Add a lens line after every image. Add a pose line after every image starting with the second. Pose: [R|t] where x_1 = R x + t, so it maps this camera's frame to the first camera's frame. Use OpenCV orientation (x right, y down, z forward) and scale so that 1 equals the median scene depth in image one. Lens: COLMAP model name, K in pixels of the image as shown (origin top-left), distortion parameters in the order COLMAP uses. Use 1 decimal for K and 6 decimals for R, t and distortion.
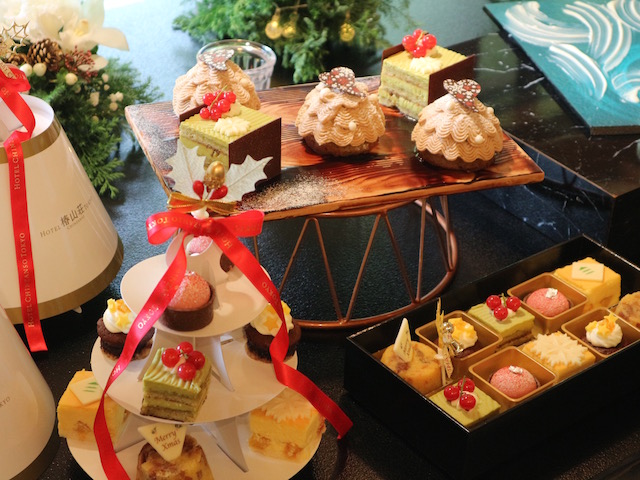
lens RADIAL K [[1316.4, 0, 320.0], [0, 1316.4, 240.0], [0, 0, 1]] dist [-0.224811, 0.313669]
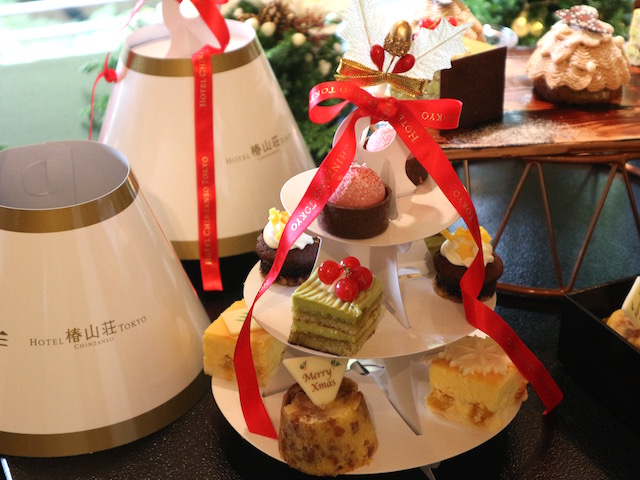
lens RADIAL K [[1085.1, 0, 320.0], [0, 1085.1, 240.0], [0, 0, 1]] dist [-0.004155, 0.161259]
pose [[0.970953, 0.065652, -0.230087, 0.028373], [-0.081148, 0.994982, -0.058538, 0.101208], [0.225089, 0.075509, 0.971408, 0.330974]]
